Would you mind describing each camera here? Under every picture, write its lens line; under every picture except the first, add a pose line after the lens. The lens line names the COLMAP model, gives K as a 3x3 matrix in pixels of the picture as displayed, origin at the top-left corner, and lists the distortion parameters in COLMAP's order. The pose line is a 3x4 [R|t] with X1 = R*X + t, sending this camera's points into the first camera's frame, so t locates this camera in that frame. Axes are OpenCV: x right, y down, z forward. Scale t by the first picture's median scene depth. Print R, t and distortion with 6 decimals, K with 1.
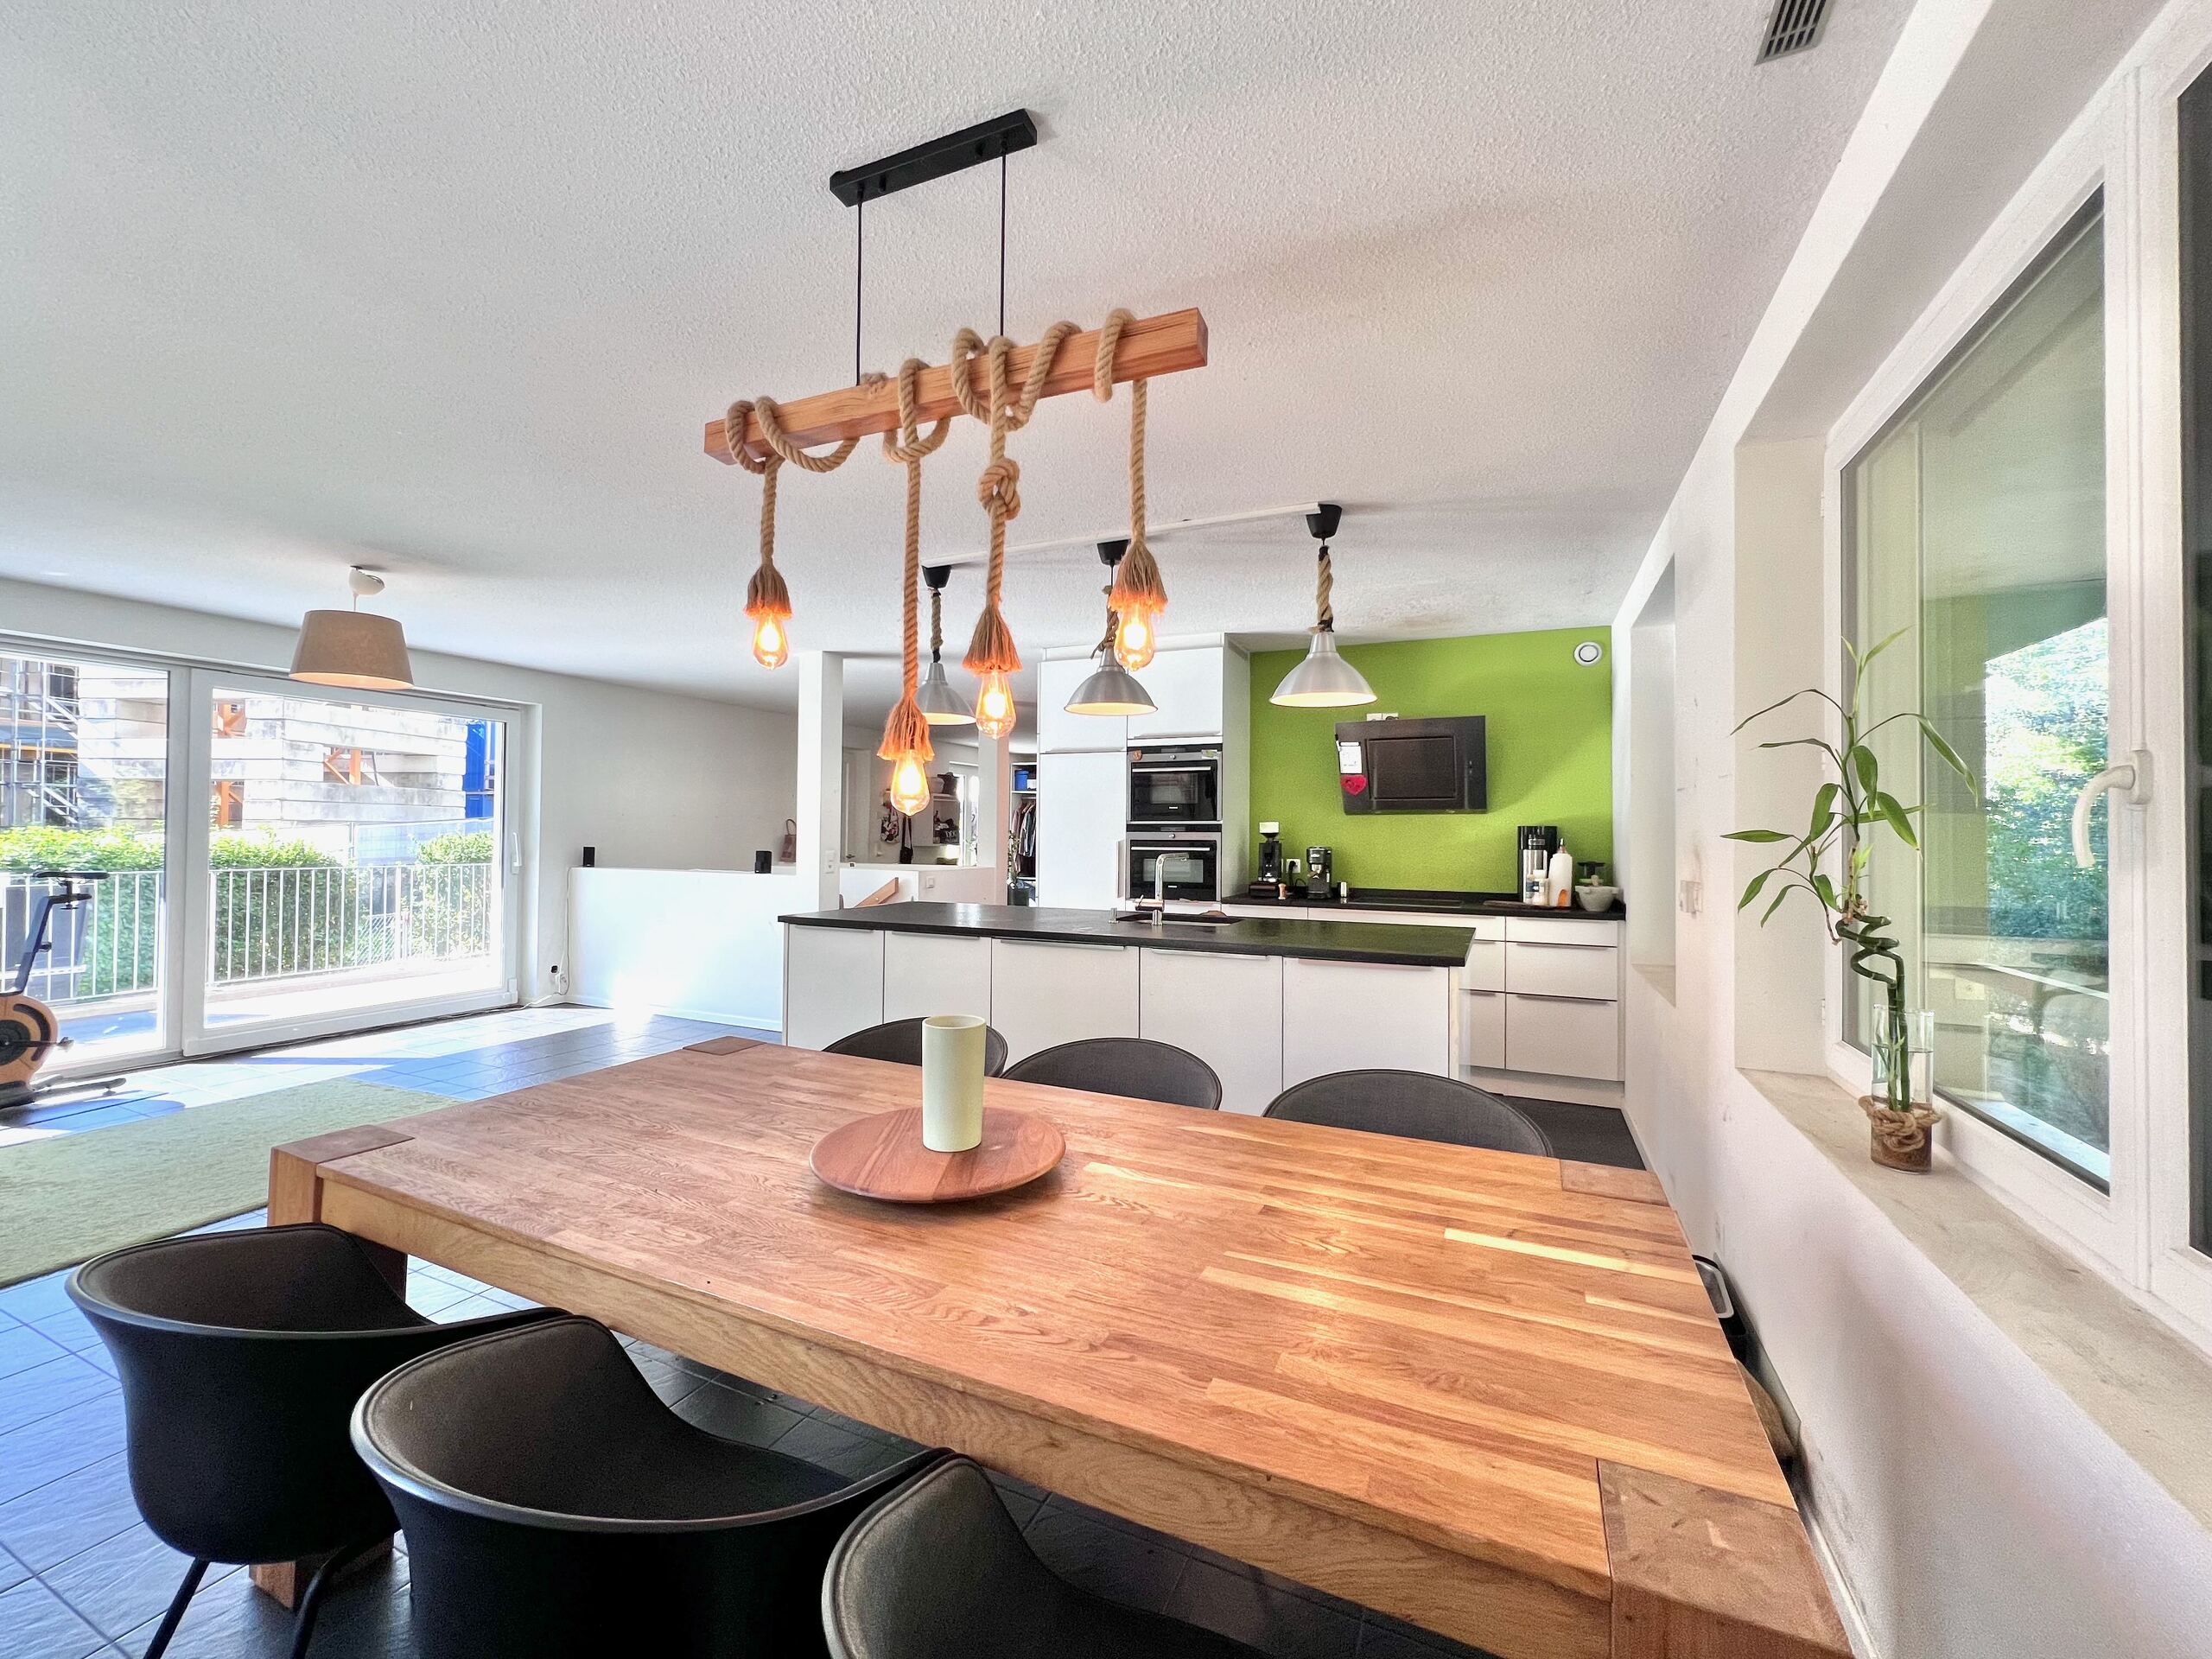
lens RADIAL K [[885.9, 0, 1100.3], [0, 885.9, 824.0], [0, 0, 1]] dist [-0.001089, 0.000235]
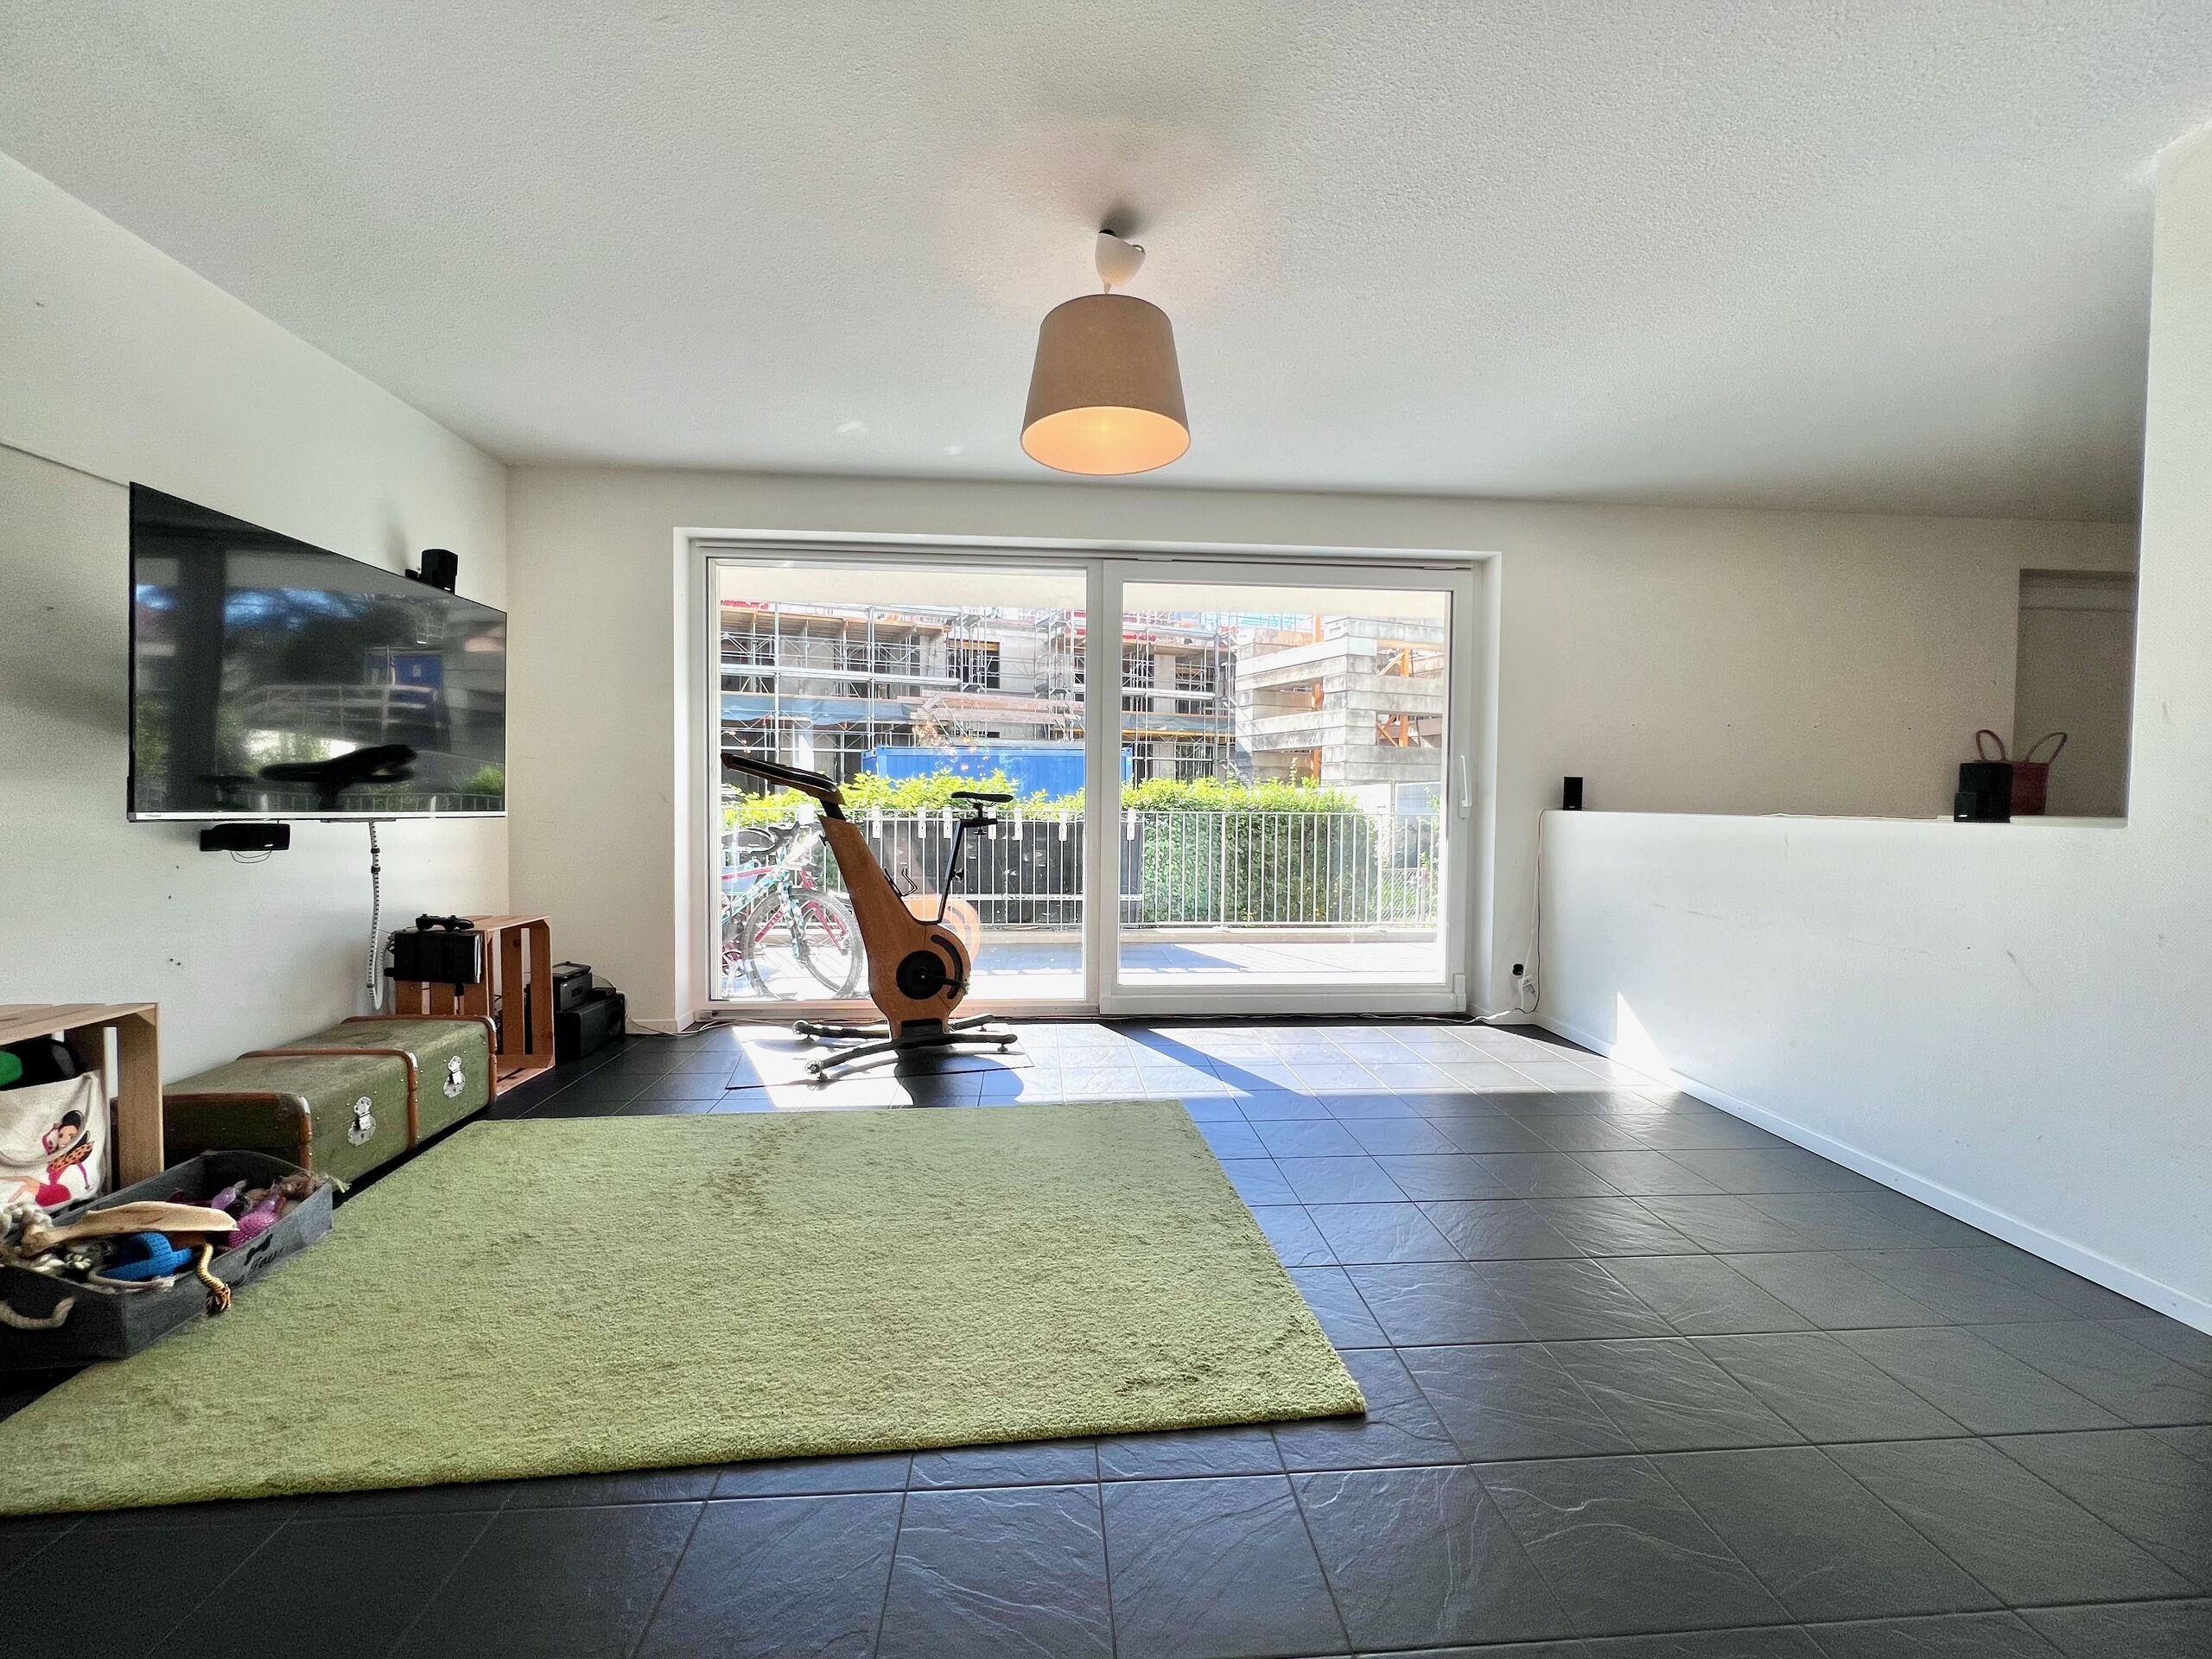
lens RADIAL K [[885.9, 0, 1100.3], [0, 885.9, 824.0], [0, 0, 1]] dist [-0.001089, 0.000235]
pose [[0.484349, 0.022639, -0.874582, -0.208287], [0.006586, 0.999542, 0.029521, 0.038657], [0.874850, -0.020059, 0.483978, 0.432408]]
